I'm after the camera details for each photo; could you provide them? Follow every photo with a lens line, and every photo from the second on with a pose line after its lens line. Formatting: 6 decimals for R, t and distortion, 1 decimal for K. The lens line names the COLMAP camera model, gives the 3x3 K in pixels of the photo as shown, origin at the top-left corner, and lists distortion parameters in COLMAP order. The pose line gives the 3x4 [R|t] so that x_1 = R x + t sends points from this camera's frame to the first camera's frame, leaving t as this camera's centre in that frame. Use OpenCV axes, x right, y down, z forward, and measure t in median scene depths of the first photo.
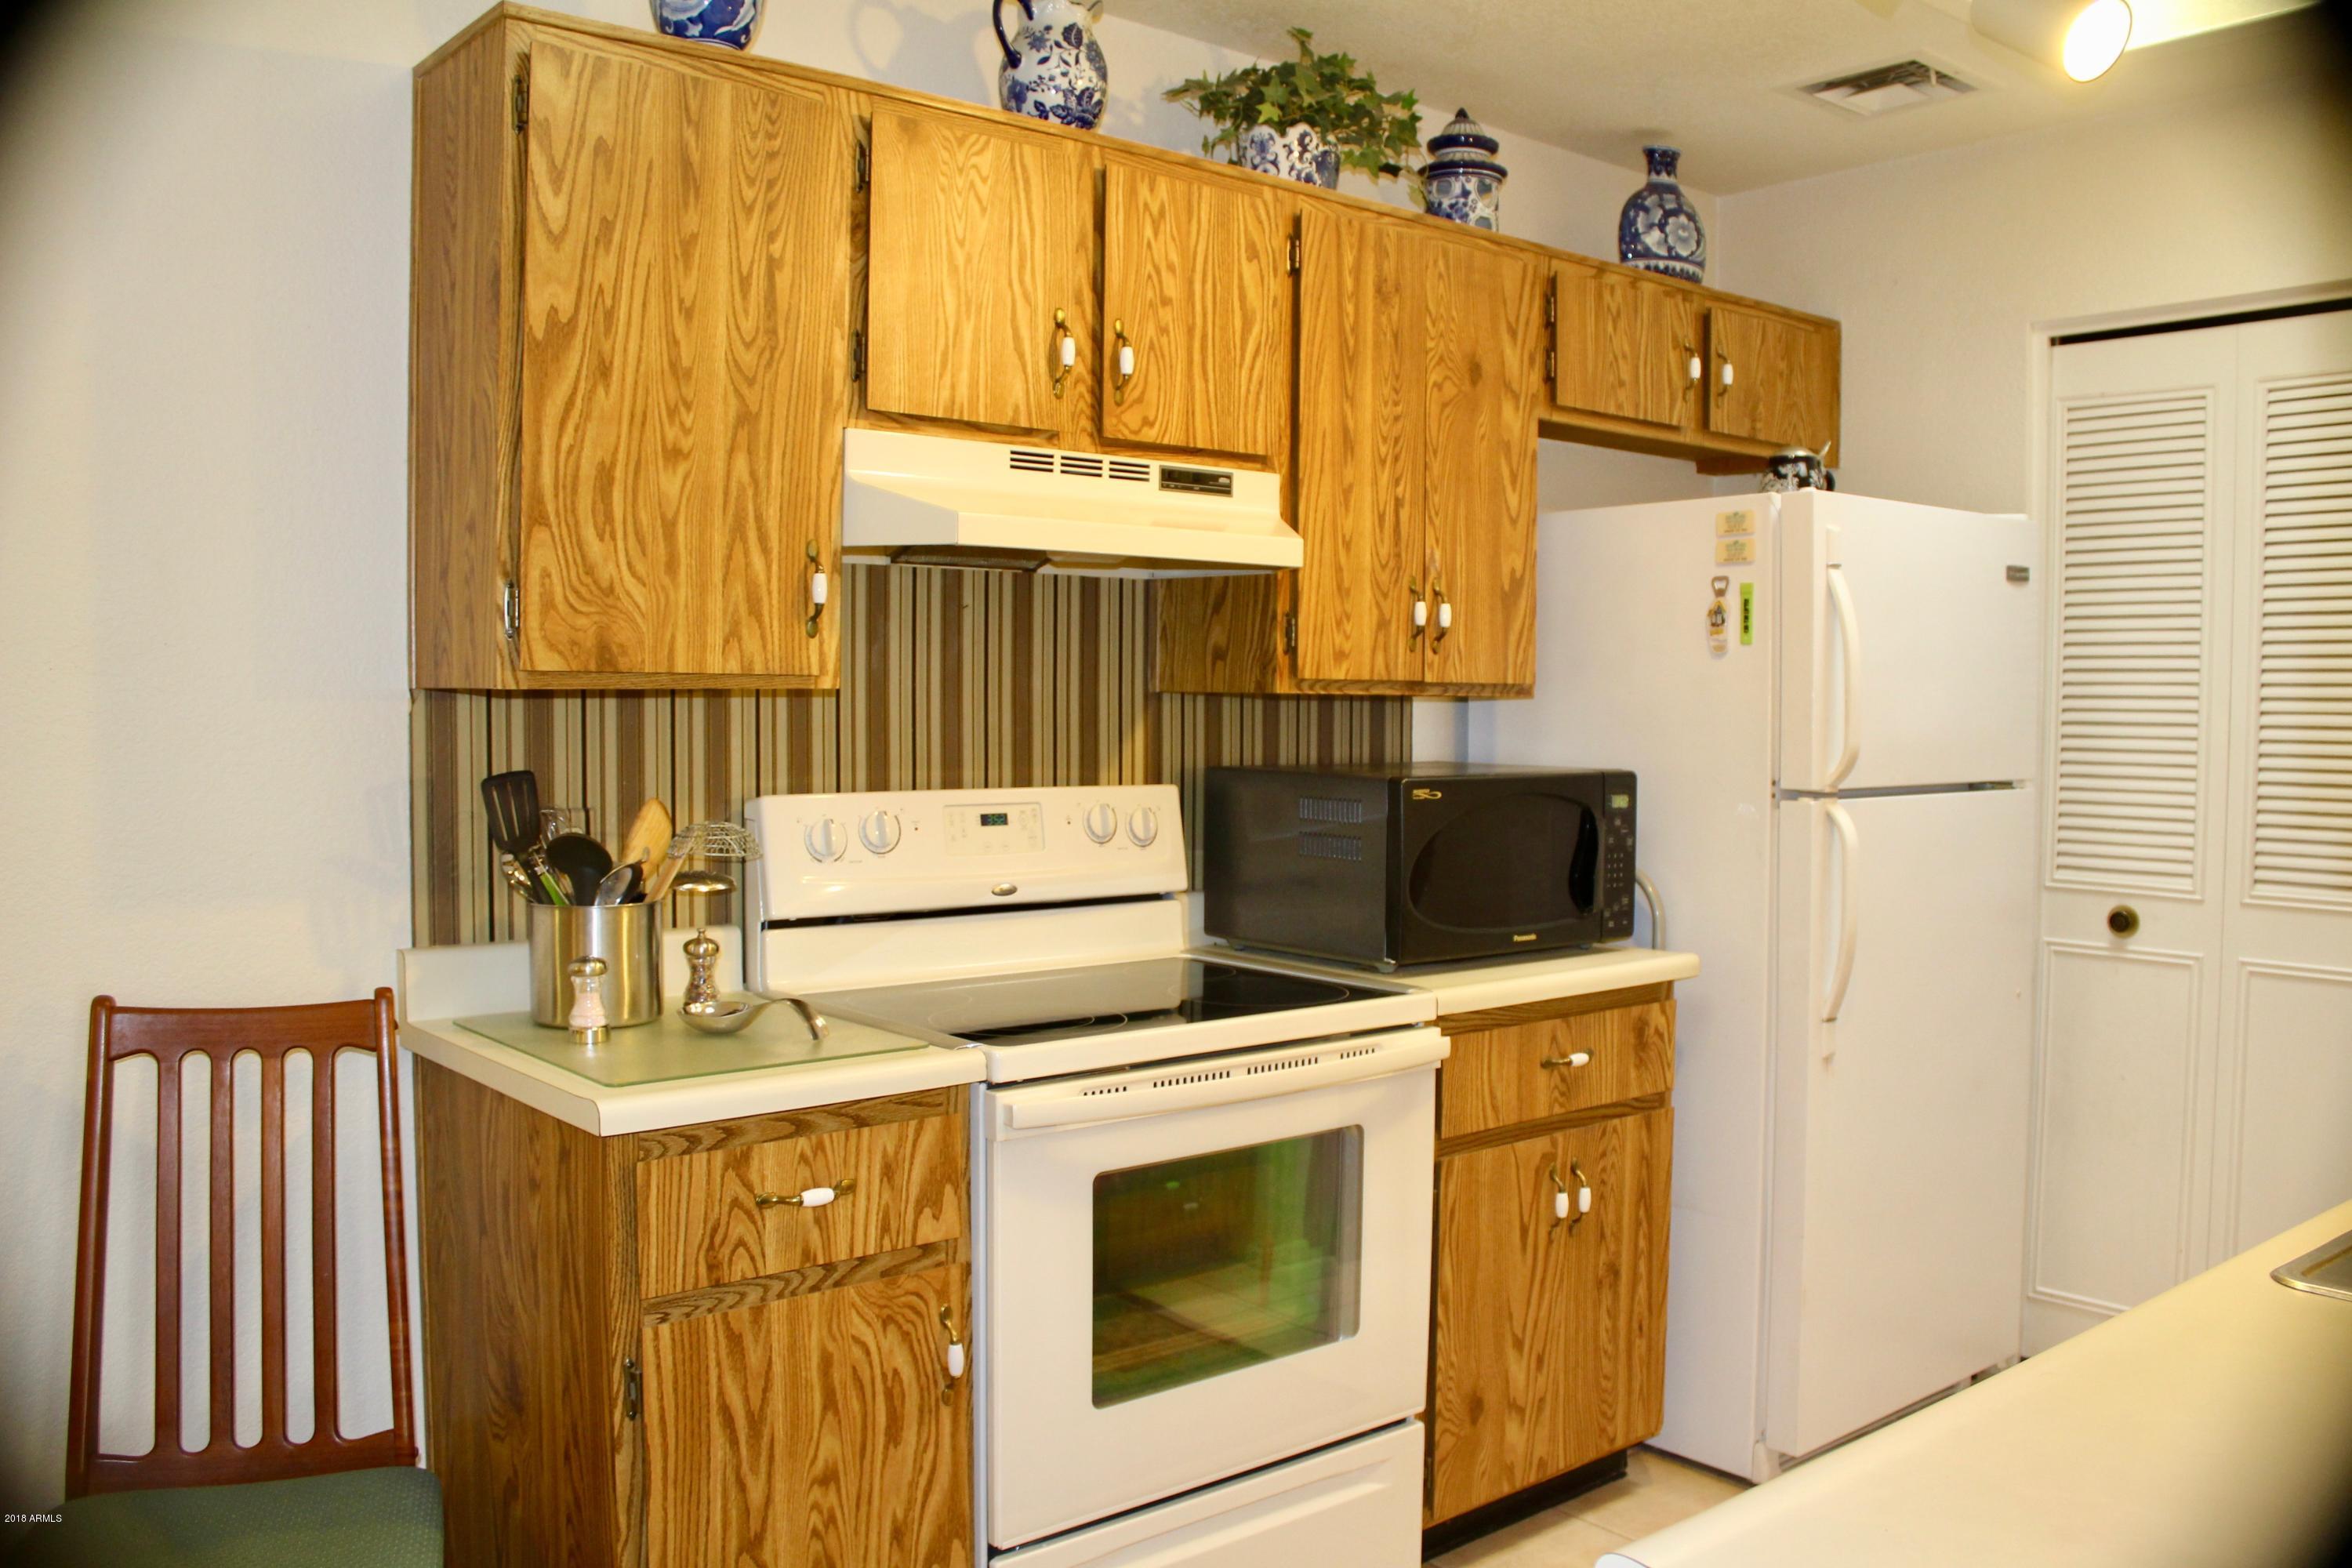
lens RADIAL K [[1934.2, 0, 1199.9], [0, 1934.2, 778.6], [0, 0, 1]] dist [-0.155684, 0.121668]
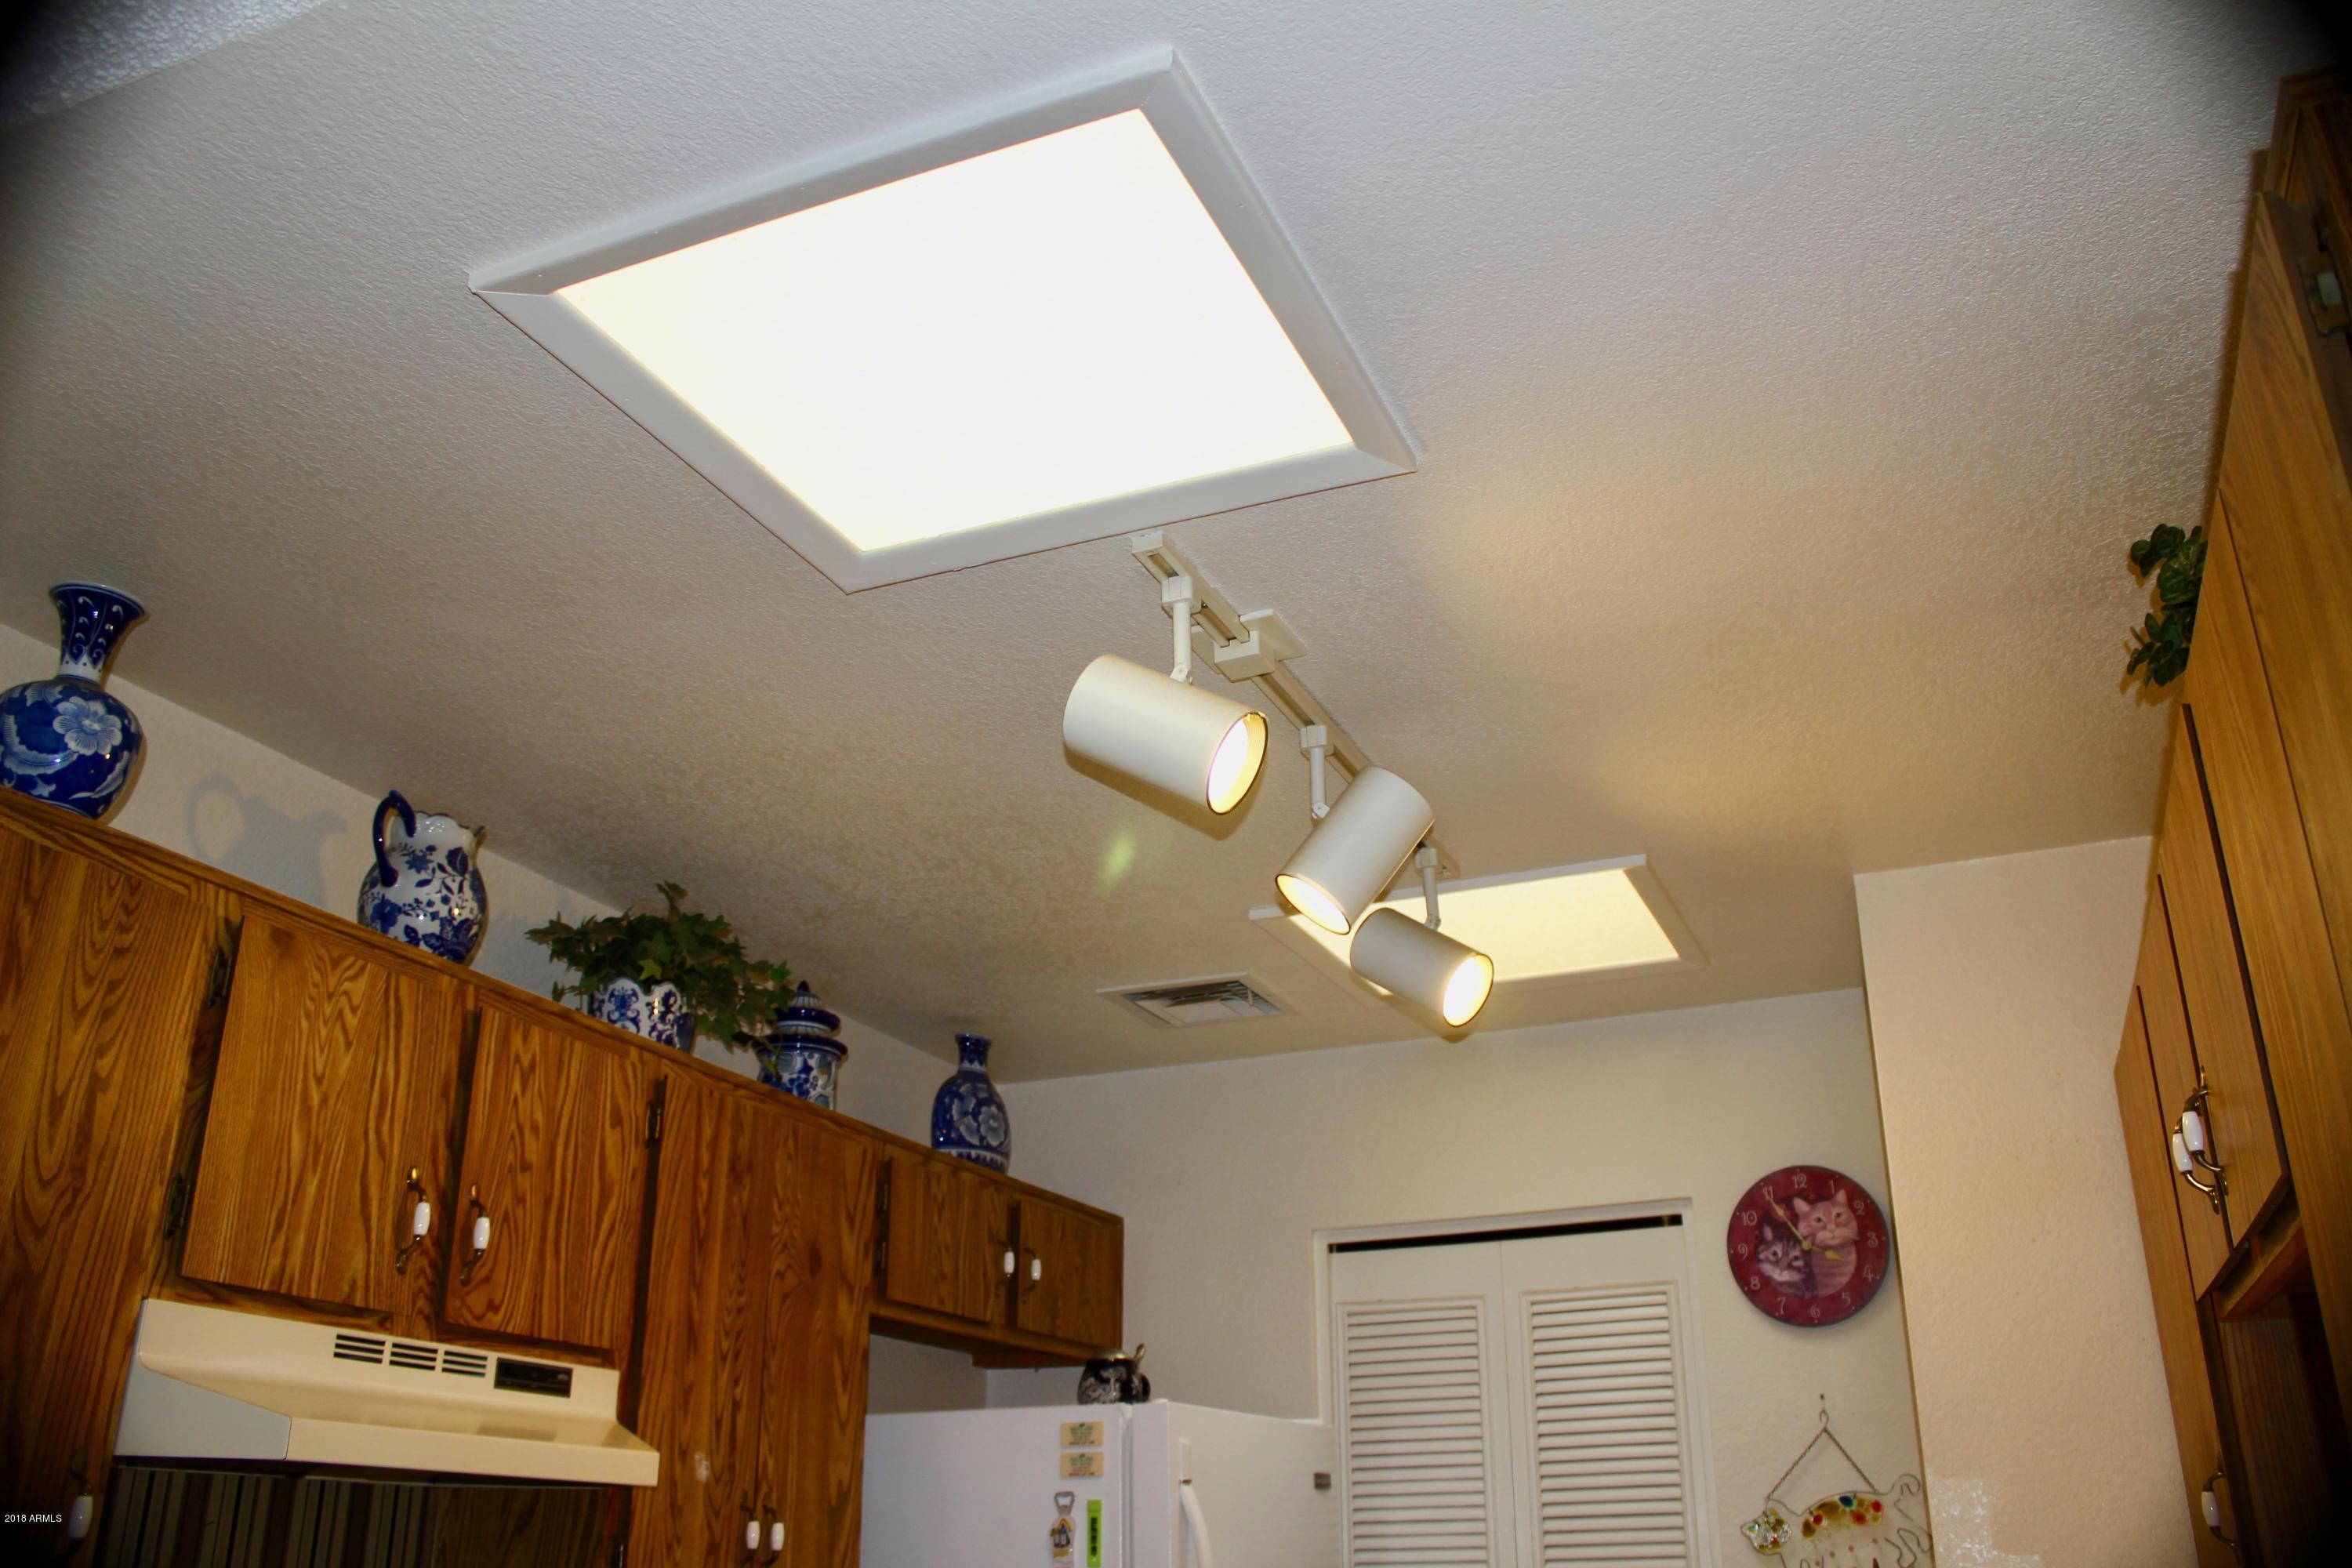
lens RADIAL K [[1934.2, 0, 1199.9], [0, 1934.2, 782.4], [0, 0, 1]] dist [-0.155684, 0.121668]
pose [[0.889625, 0.159891, 0.427787, -0.128815], [0.034883, 0.910182, -0.412737, -0.038044], [-0.455357, 0.382103, 0.804144, 0.090155]]
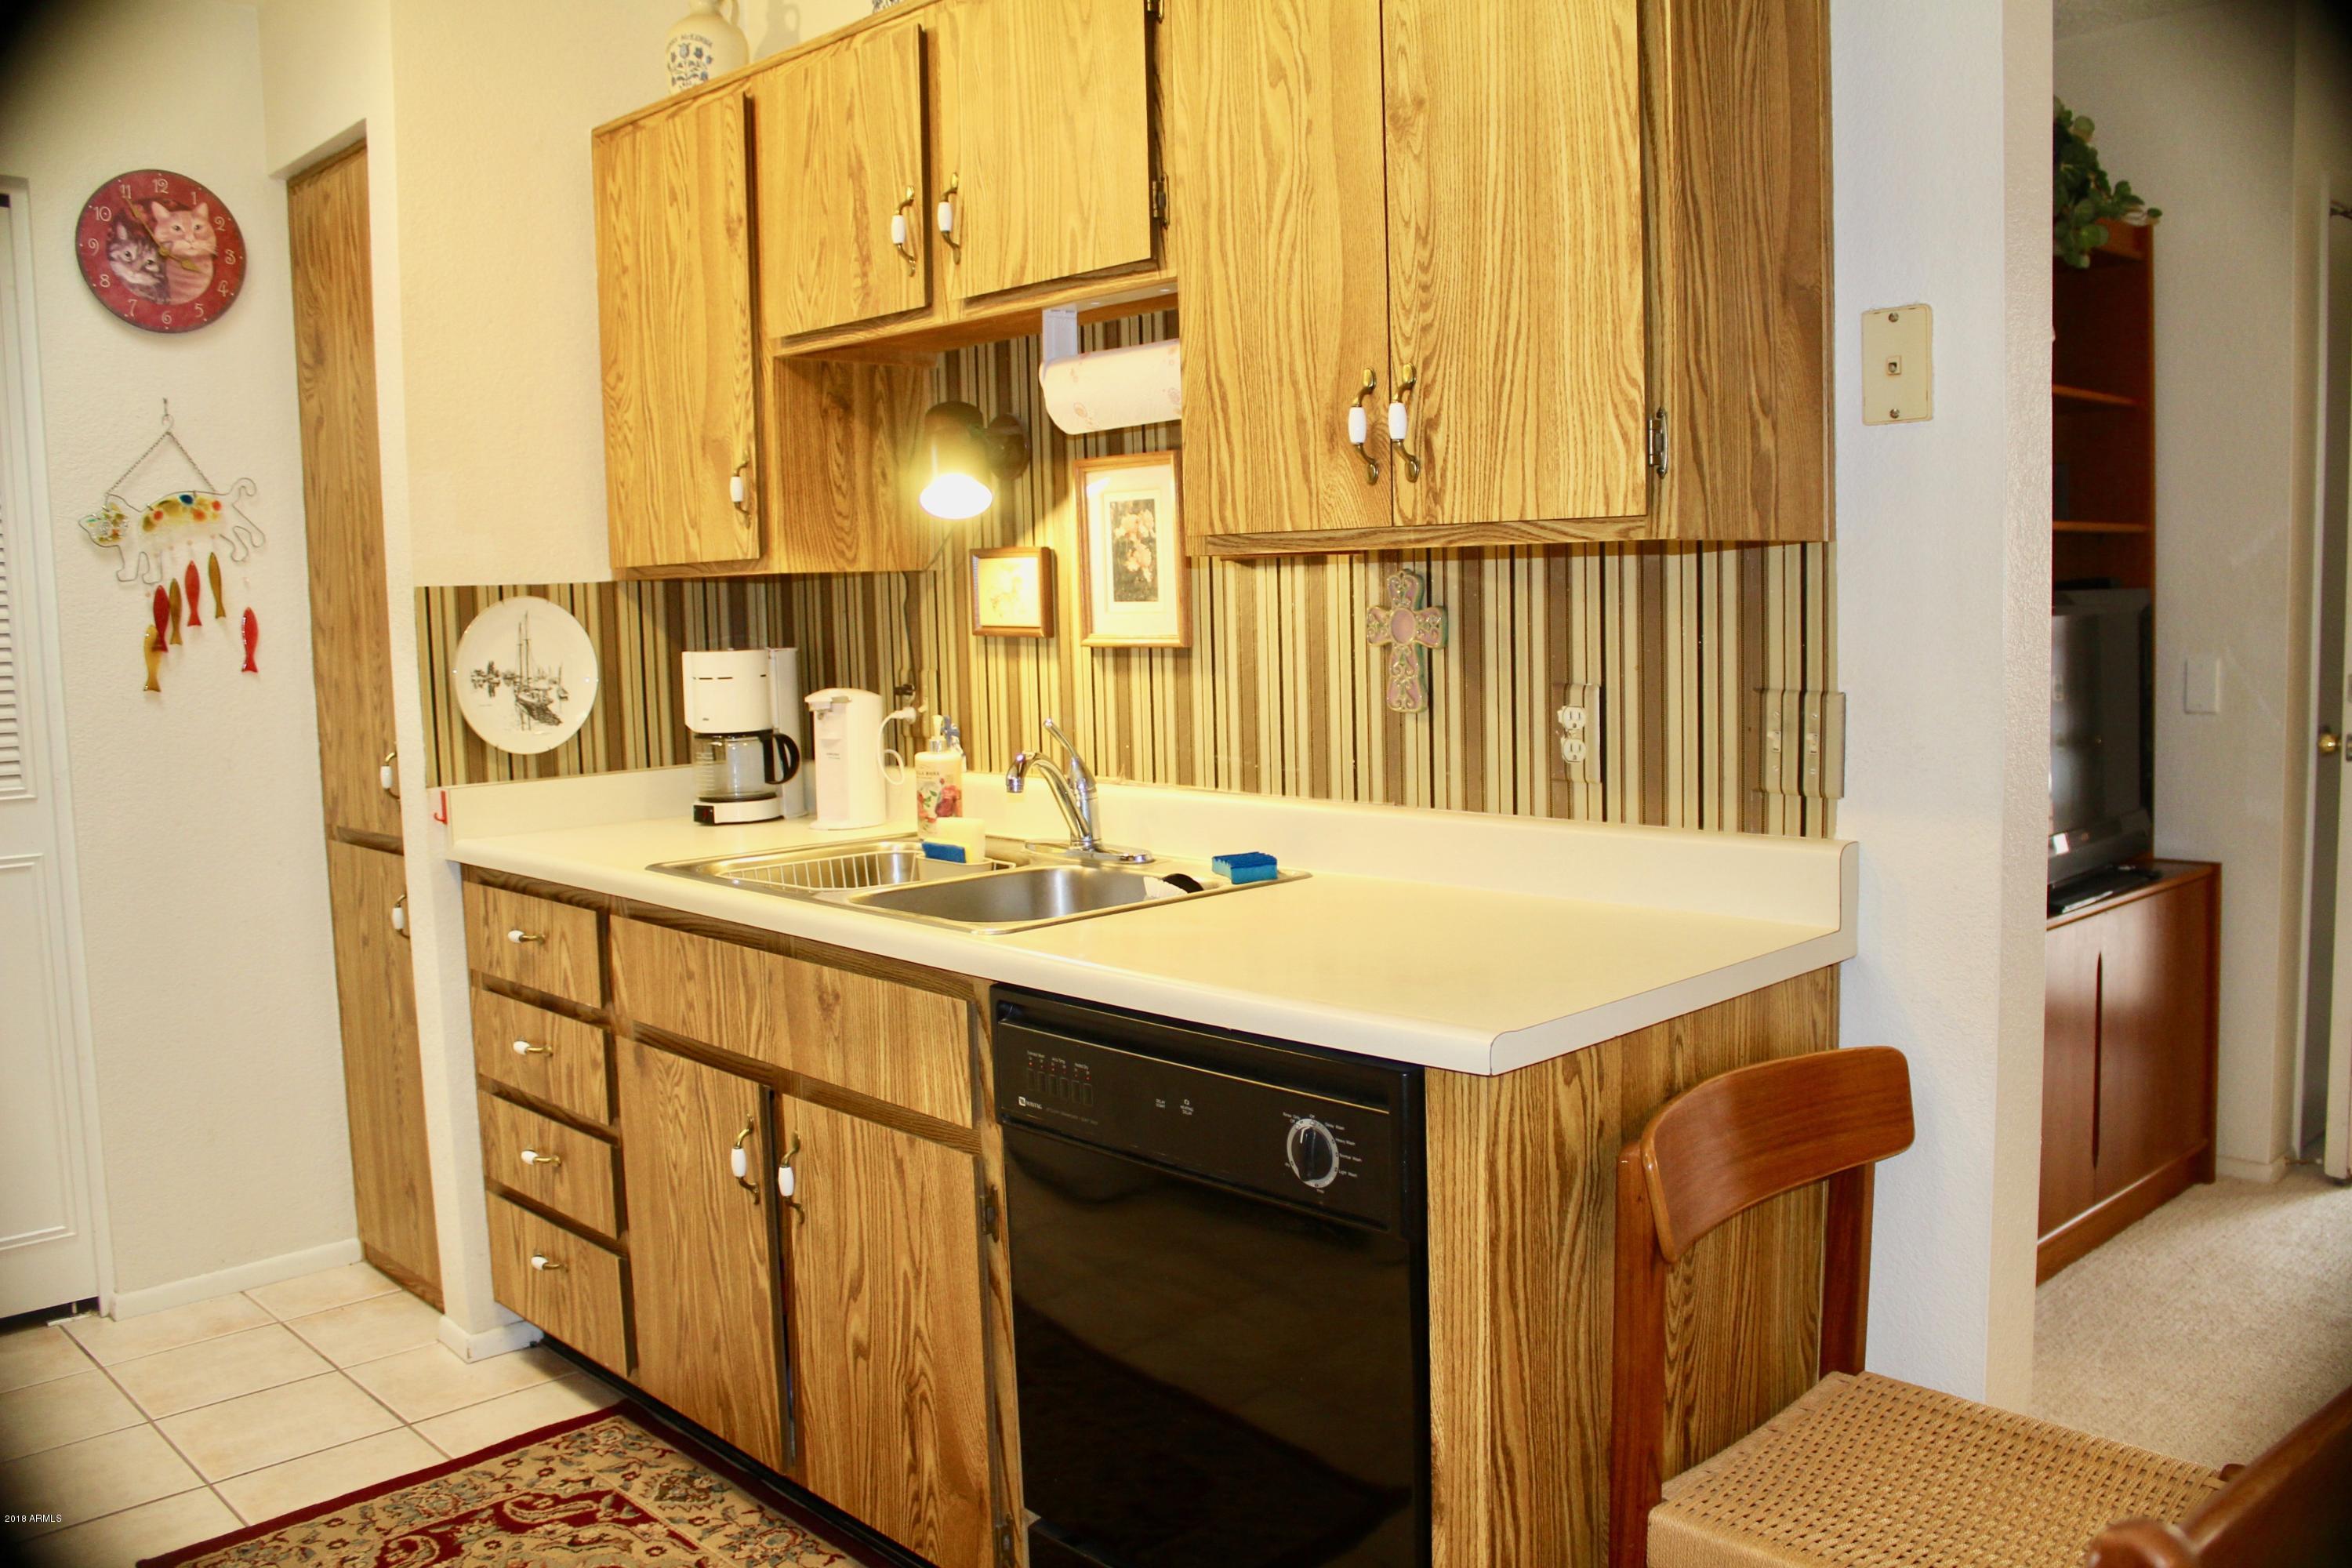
lens RADIAL K [[1934.2, 0, 1186.8], [0, 1934.2, 774.5], [0, 0, 1]] dist [-0.155684, 0.121668]
pose [[-0.061659, -0.105765, 0.992478, -0.449376], [0.068163, 0.991602, 0.109907, -0.010278], [-0.995767, 0.074427, -0.053932, 0.415487]]
